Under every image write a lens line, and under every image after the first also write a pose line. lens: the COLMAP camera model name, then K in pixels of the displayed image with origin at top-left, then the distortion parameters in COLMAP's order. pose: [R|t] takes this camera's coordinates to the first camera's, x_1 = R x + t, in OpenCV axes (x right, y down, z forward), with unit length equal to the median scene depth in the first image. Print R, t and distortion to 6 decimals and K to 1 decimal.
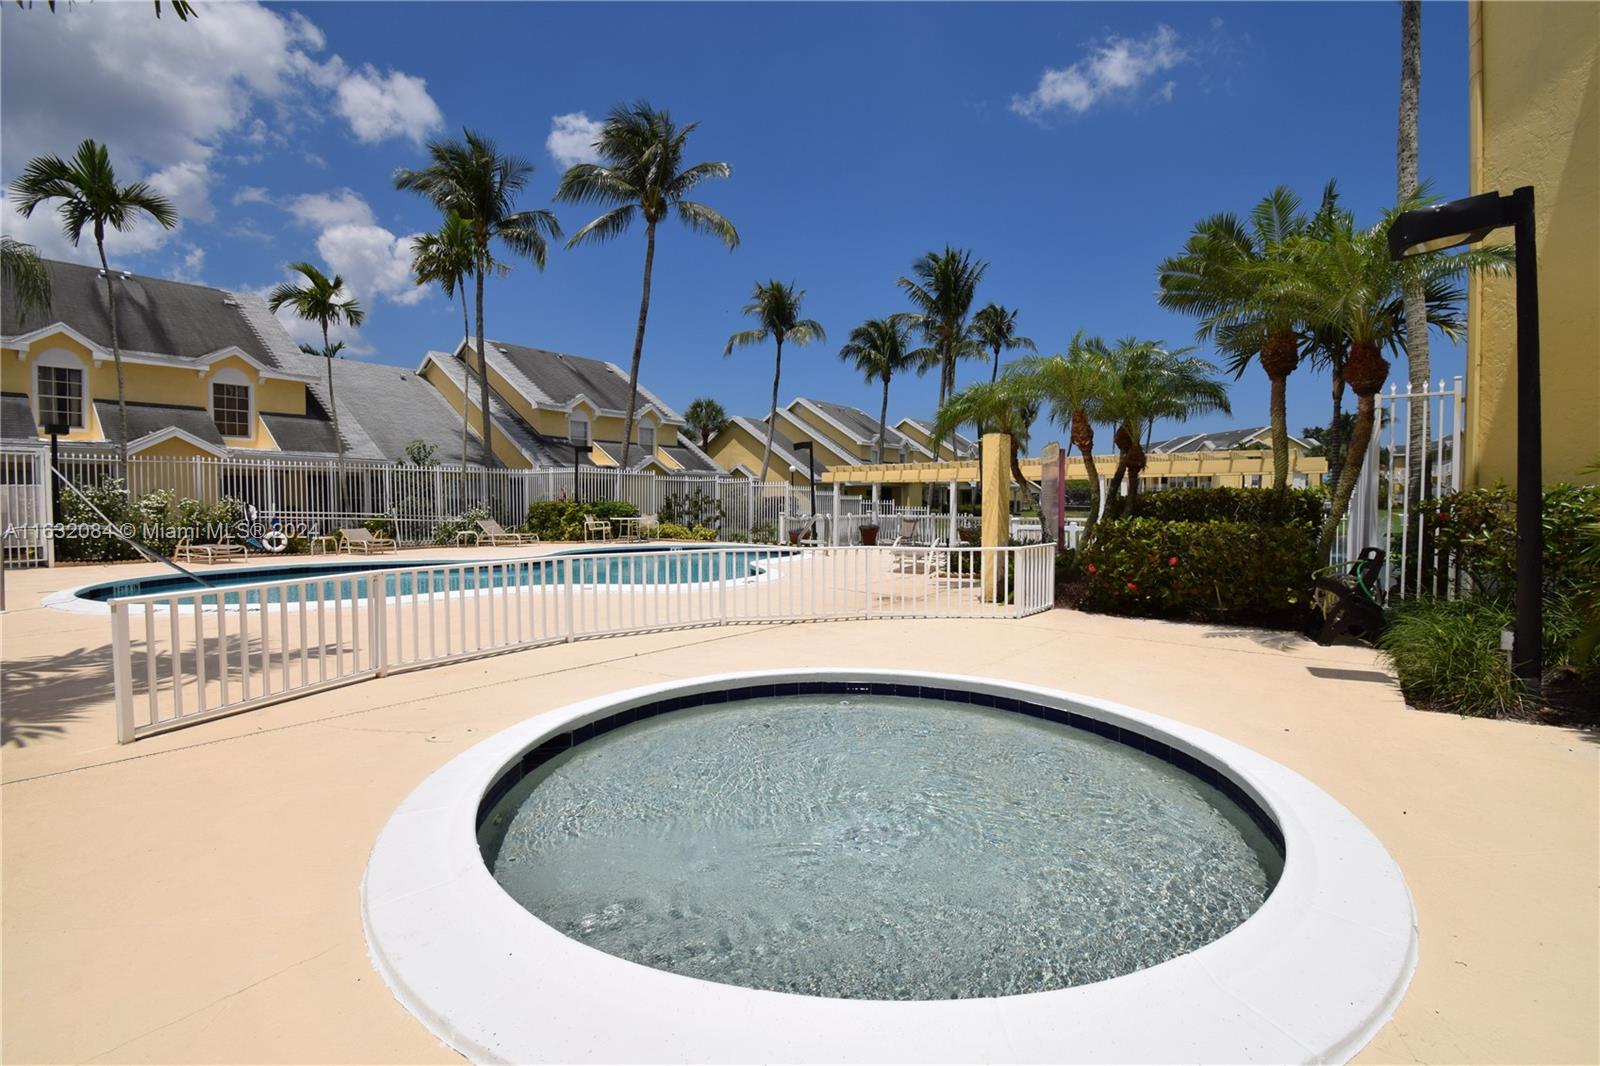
lens RADIAL K [[703.8, 0, 800.0], [0, 703.8, 533.0], [0, 0, 1]] dist [0.001194, -0.015309]
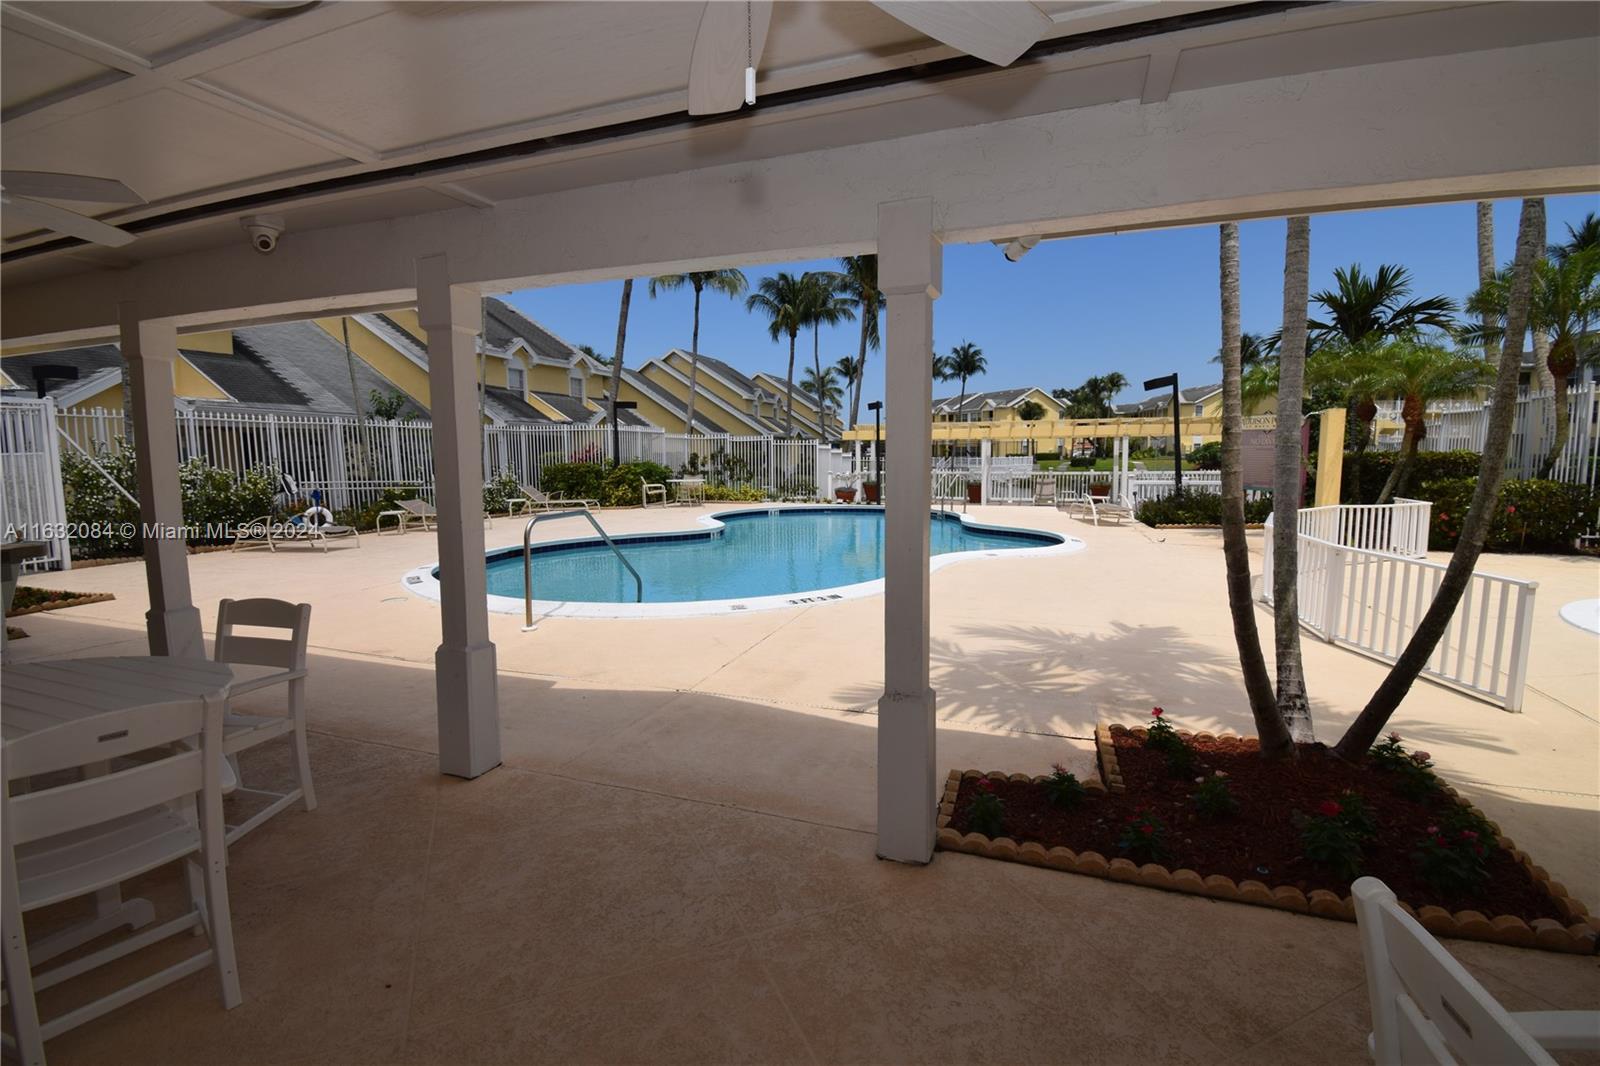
lens RADIAL K [[708.5, 0, 803.1], [0, 708.5, 528.9], [0, 0, 1]] dist [0.022591, -0.028008]
pose [[0.944614, -0.044001, 0.325220, -0.370337], [0.023998, 0.997579, 0.065264, -0.012256], [-0.327305, -0.053845, 0.943384, 0.043724]]
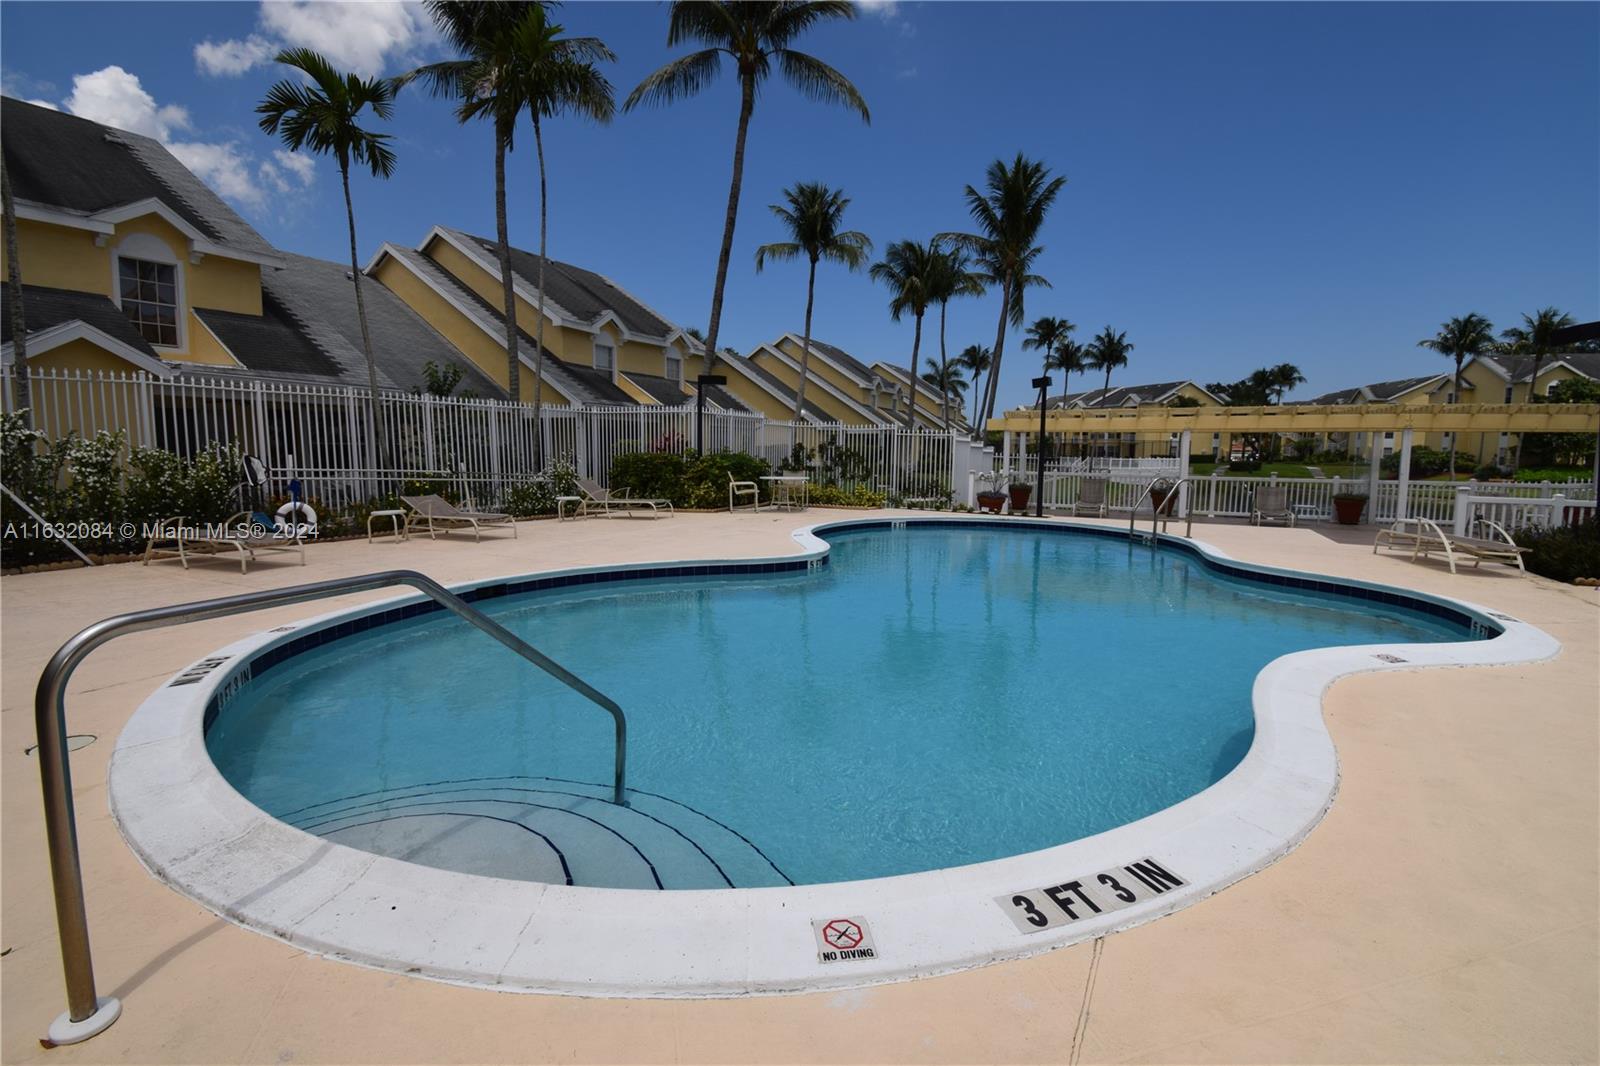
lens RADIAL K [[708.5, 0, 803.1], [0, 708.5, 528.9], [0, 0, 1]] dist [0.022591, -0.028008]
pose [[0.984650, -0.010816, 0.174204, -0.321613], [-0.001087, 0.997679, 0.068085, -0.015662], [-0.174536, -0.067229, 0.982353, 0.244101]]
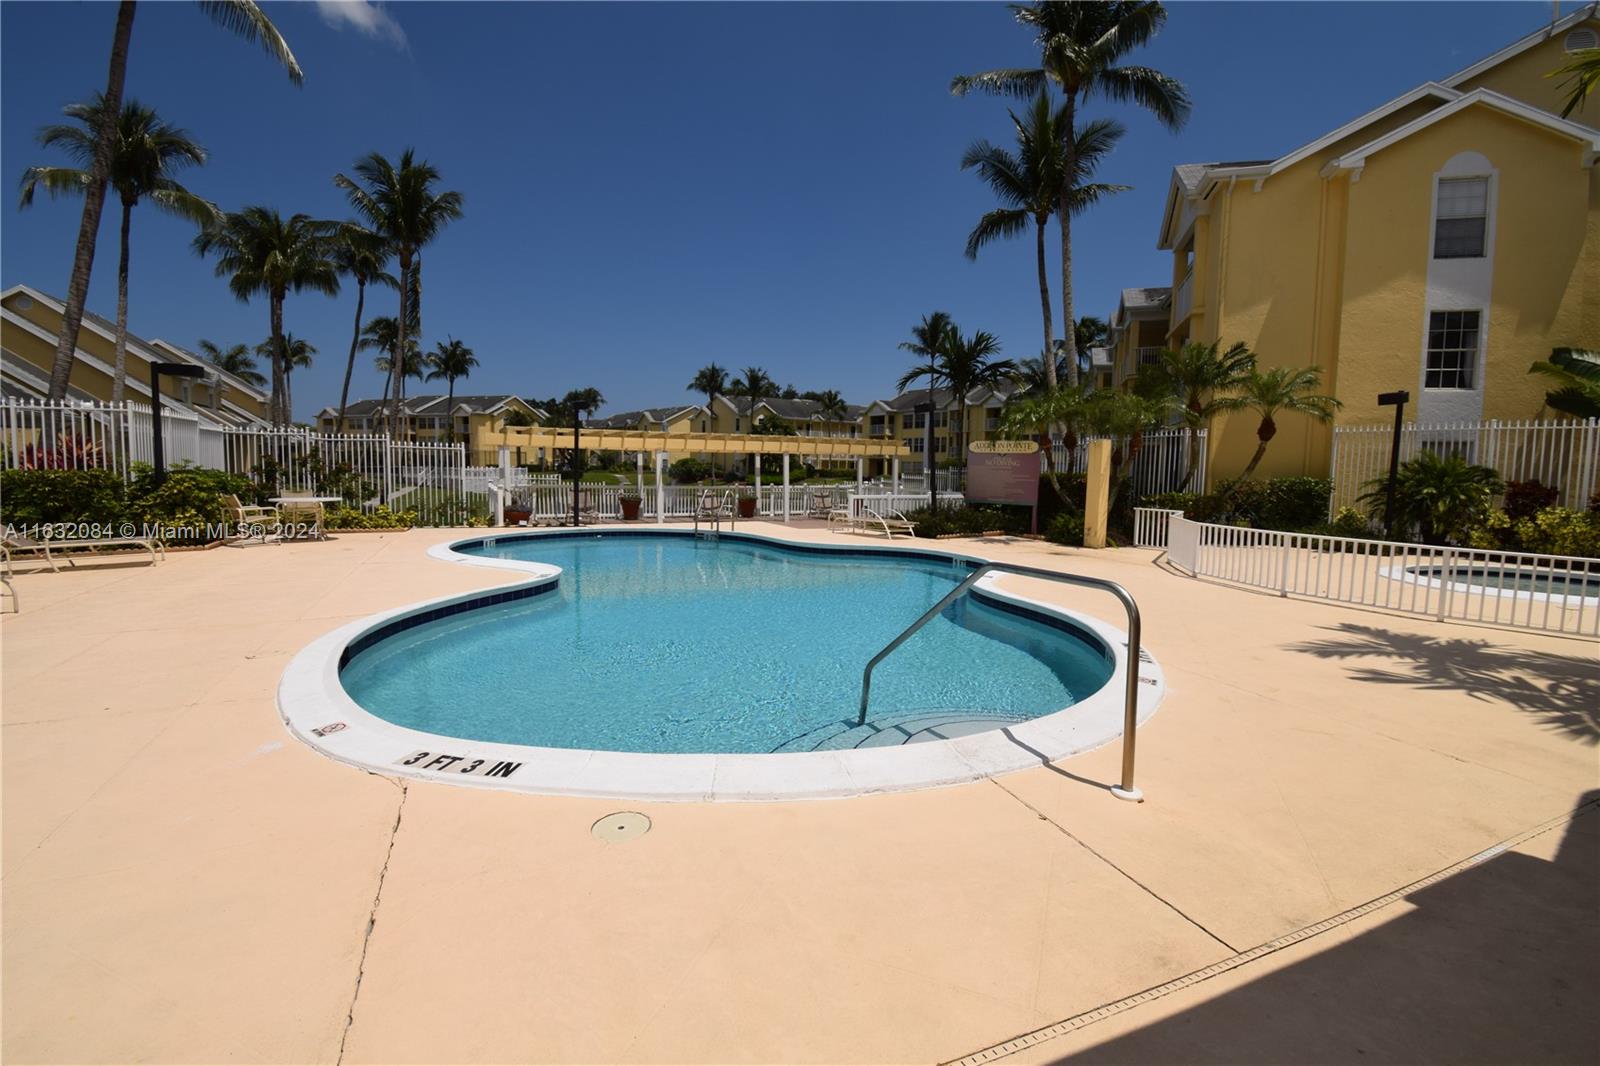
lens RADIAL K [[708.5, 0, 803.1], [0, 708.5, 528.9], [0, 0, 1]] dist [0.022591, -0.028008]
pose [[0.462434, -0.071886, 0.883735, -0.533611], [0.024720, 0.997366, 0.068193, -0.023693], [-0.886309, -0.009689, 0.462993, 0.309519]]
